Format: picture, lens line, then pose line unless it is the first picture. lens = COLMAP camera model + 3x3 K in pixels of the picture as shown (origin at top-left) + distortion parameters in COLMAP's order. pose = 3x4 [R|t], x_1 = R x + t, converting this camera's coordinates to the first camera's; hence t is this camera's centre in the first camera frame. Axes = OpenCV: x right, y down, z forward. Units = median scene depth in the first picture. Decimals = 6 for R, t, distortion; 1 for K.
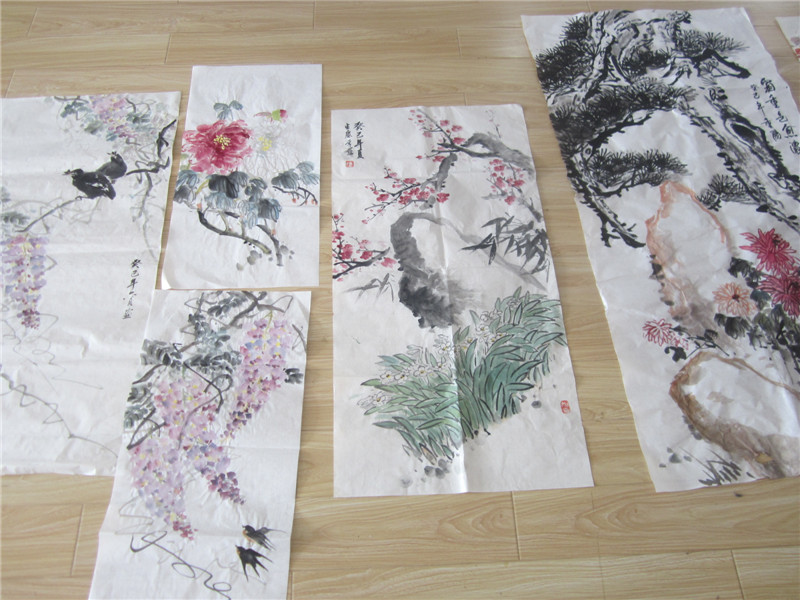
lens RADIAL K [[649.8, 0, 400.0], [0, 649.8, 300.0], [0, 0, 1]] dist [-0.056992, 0.015082]
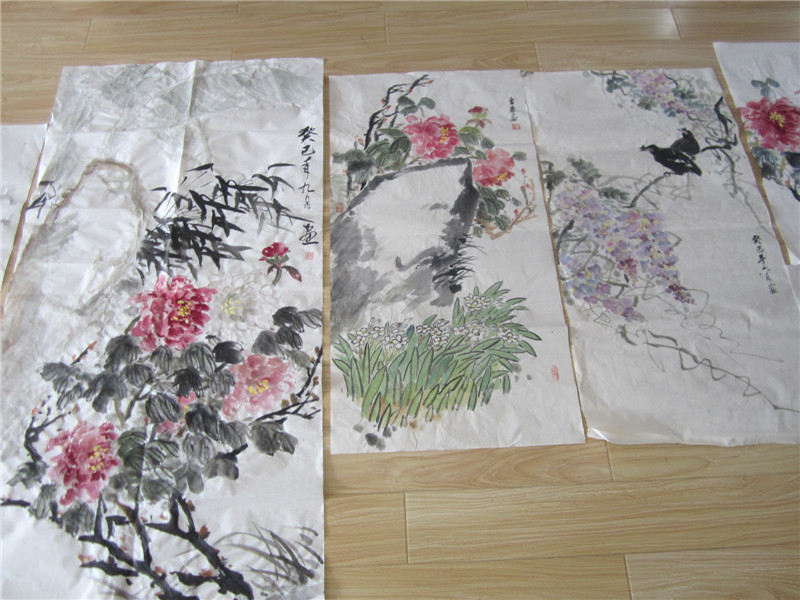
lens RADIAL K [[649.8, 0, 400.0], [0, 649.8, 300.0], [0, 0, 1]] dist [-0.056992, 0.015082]
pose [[0.999843, -0.005632, -0.016796, -0.893251], [0.006324, 0.999122, 0.041411, -0.005686], [0.016548, -0.041511, 0.999001, -0.025188]]
